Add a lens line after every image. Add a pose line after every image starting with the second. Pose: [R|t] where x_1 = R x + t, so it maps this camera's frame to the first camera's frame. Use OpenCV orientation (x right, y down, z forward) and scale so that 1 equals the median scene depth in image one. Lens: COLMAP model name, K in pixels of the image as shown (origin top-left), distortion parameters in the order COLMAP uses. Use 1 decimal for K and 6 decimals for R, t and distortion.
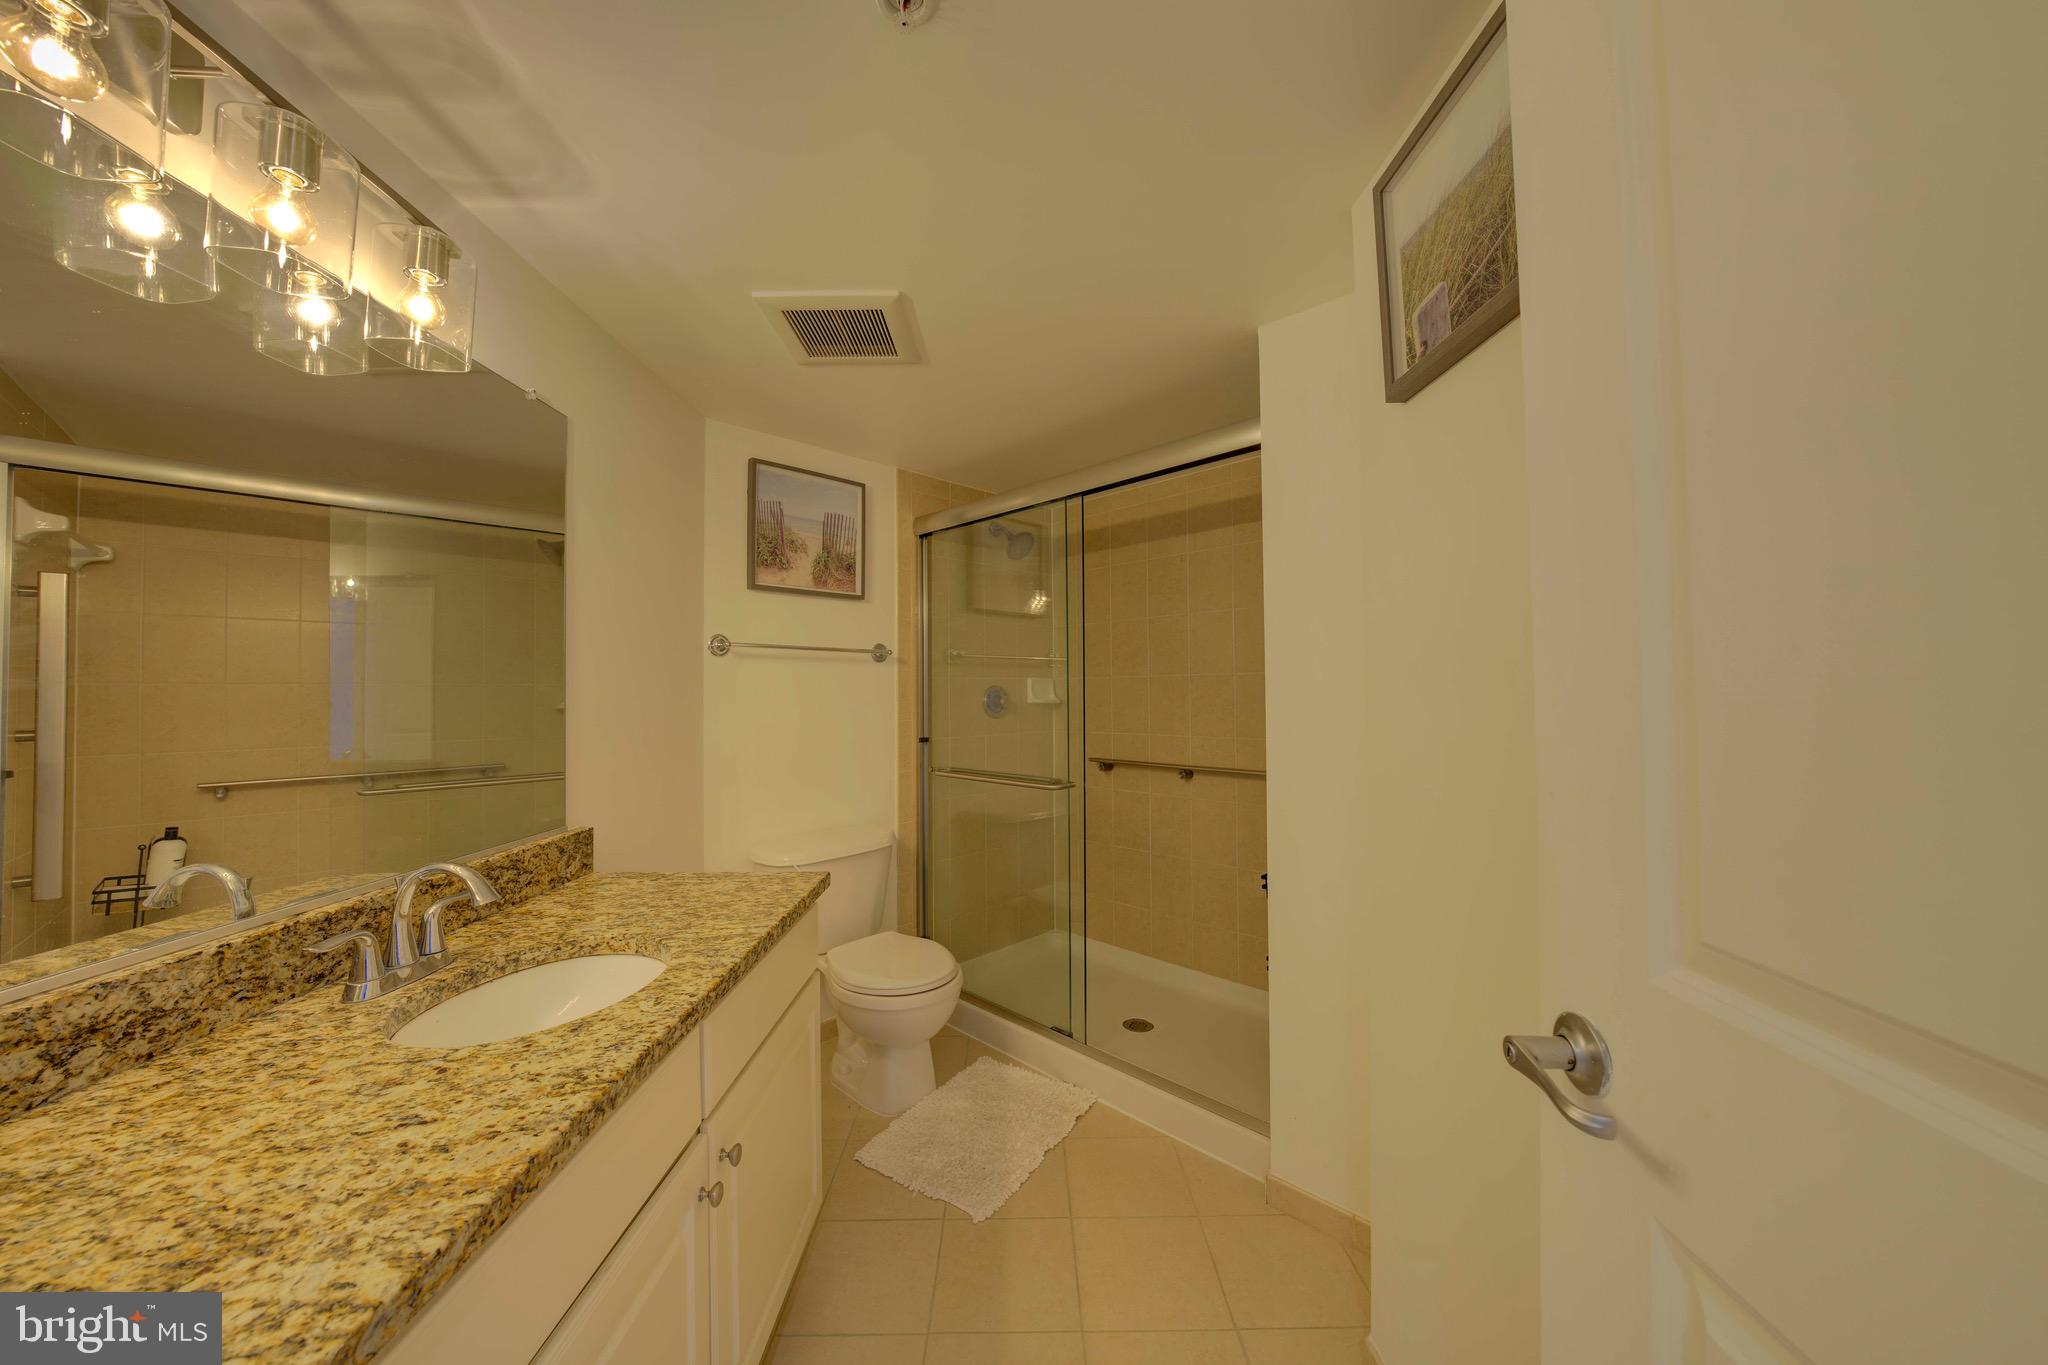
lens RADIAL K [[706.2, 0, 1038.6], [0, 706.2, 680.9], [0, 0, 1]] dist [-0.026321, 0.005306]
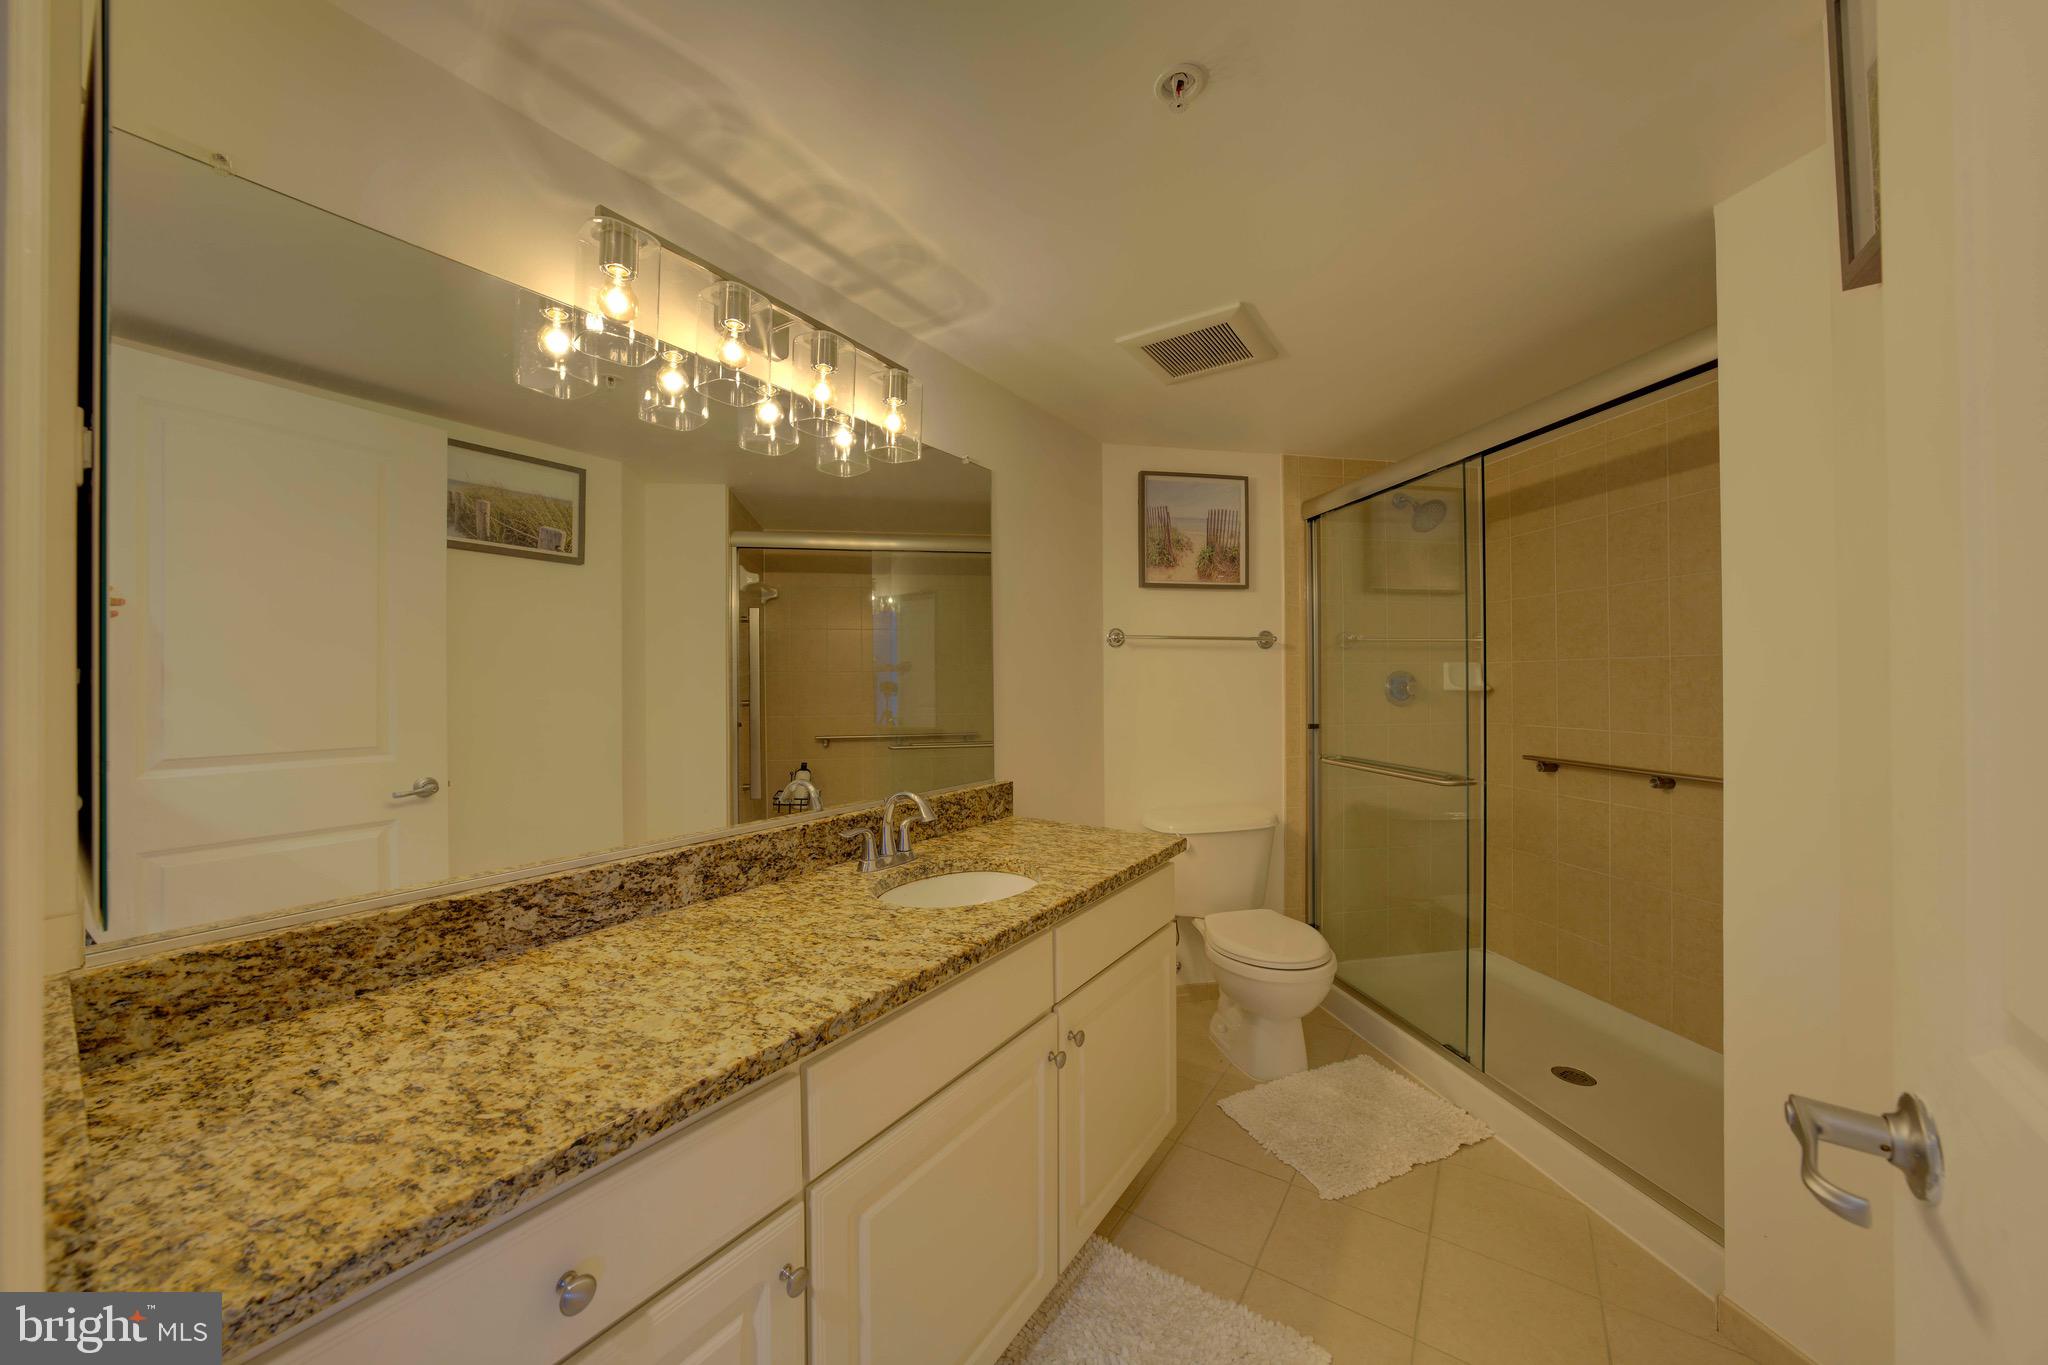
lens RADIAL K [[706.2, 0, 1038.1], [0, 706.2, 684.2], [0, 0, 1]] dist [-0.026321, 0.005306]
pose [[0.828718, 0.006447, -0.559629, 0.118966], [0.007853, 0.999701, 0.023145, -0.002168], [0.559611, -0.023575, 0.828420, -0.054209]]
